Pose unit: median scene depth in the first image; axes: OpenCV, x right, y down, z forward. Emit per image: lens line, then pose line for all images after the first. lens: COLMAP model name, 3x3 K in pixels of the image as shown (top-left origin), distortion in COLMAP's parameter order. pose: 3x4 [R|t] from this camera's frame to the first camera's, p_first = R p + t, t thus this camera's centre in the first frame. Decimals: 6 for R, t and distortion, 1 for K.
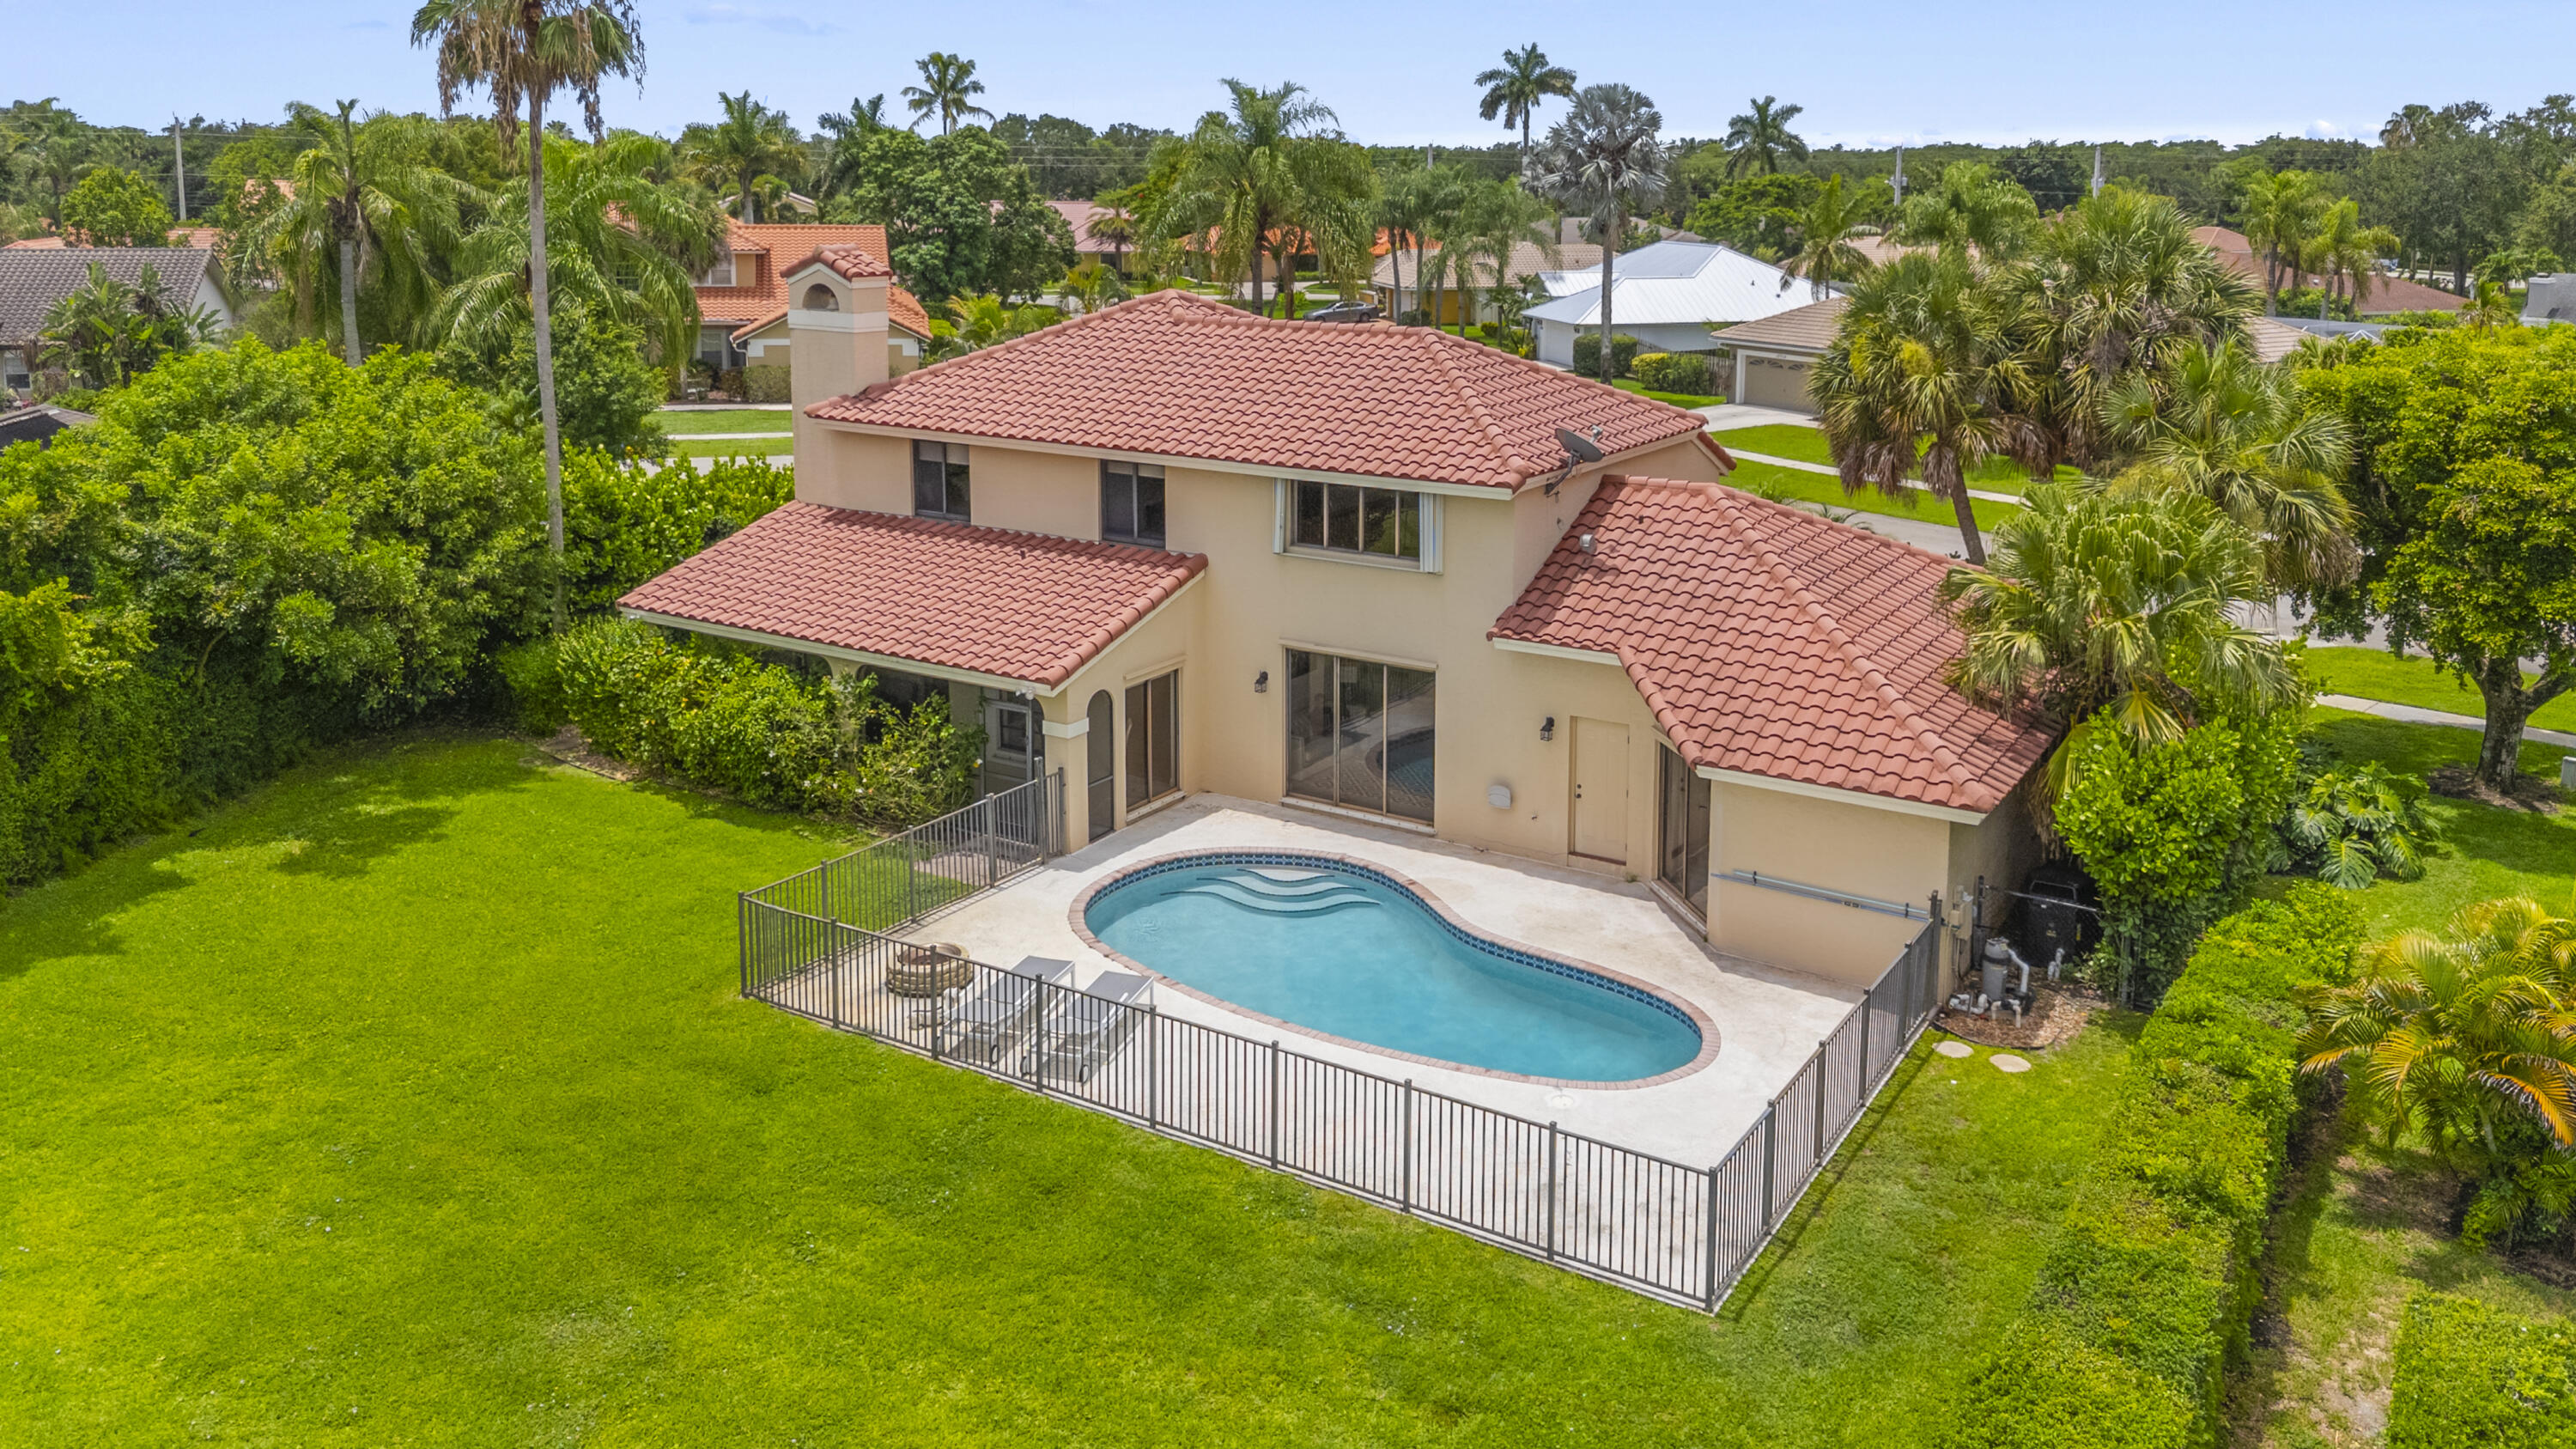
lens RADIAL K [[1817.7, 0, 1306.2], [0, 1817.7, 730.4], [0, 0, 1]] dist [0.051710, -0.003063]
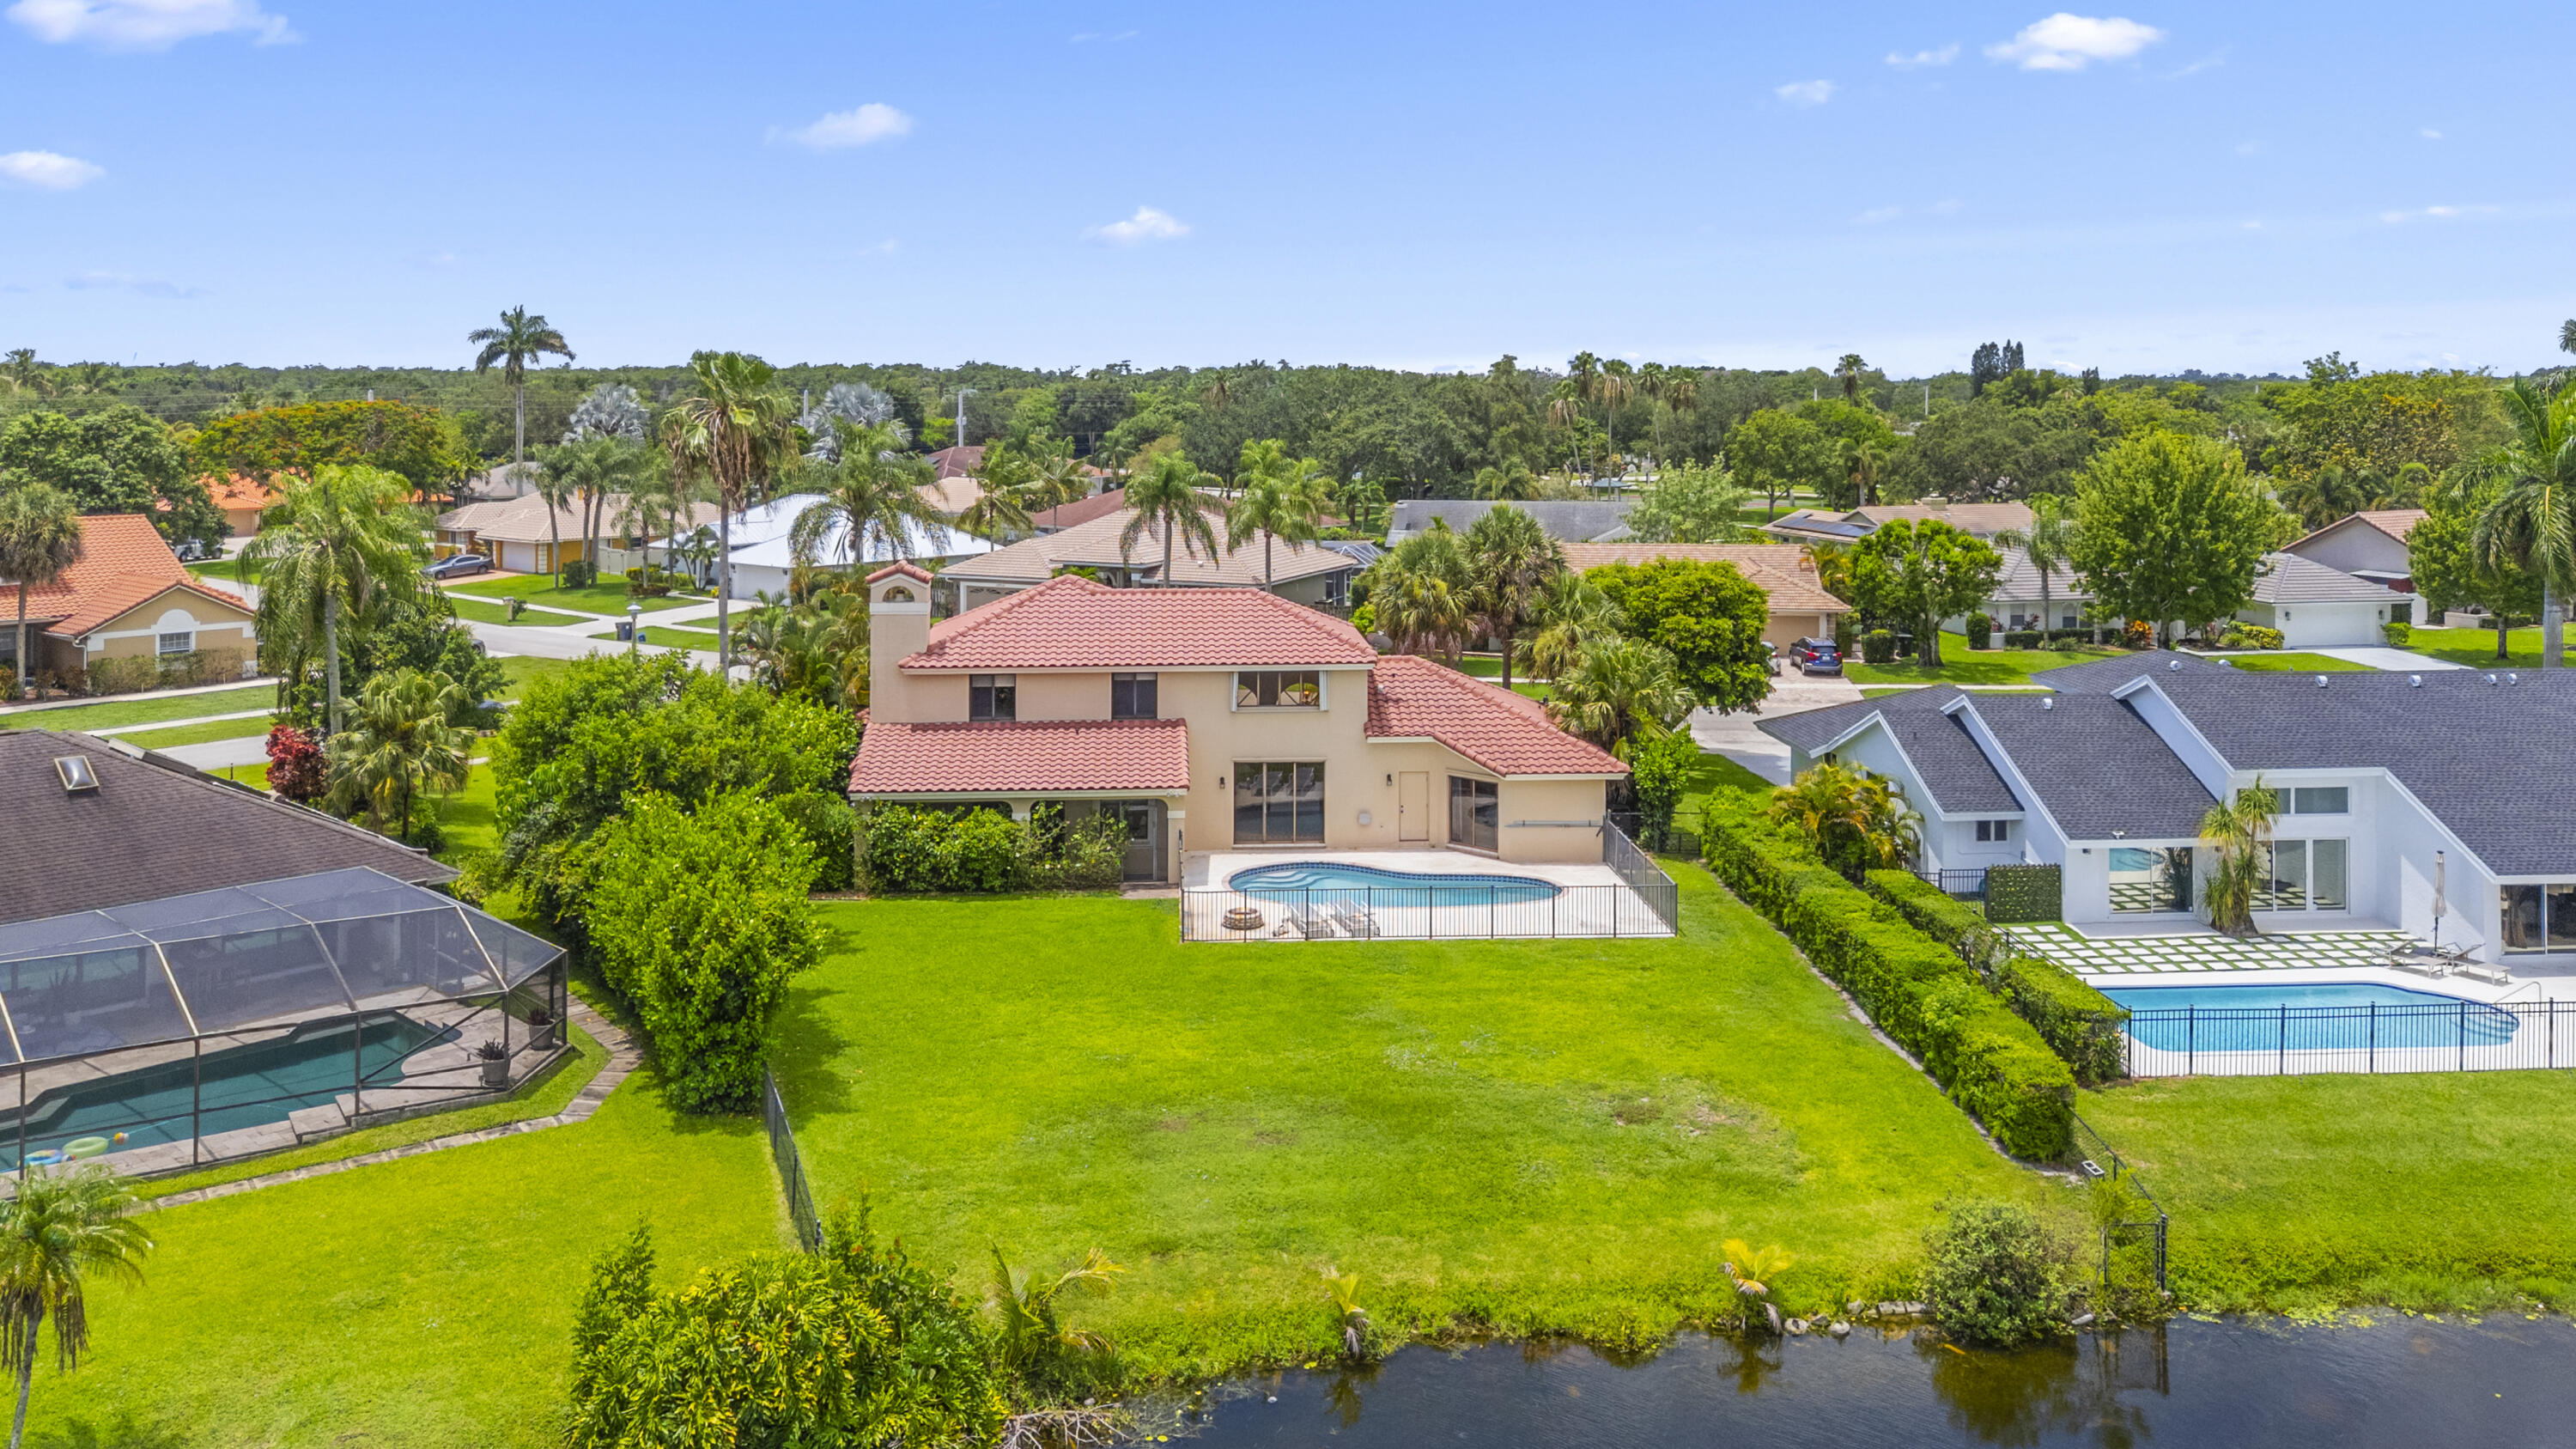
lens RADIAL K [[1817.7, 0, 1288.1], [0, 1817.7, 720.0], [0, 0, 1]] dist [0.051710, -0.003063]
pose [[0.822822, -0.107682, 0.558003, -0.951846], [0.174047, 0.982452, -0.067055, 0.043777], [-0.540991, 0.152293, 0.827125, -0.544384]]
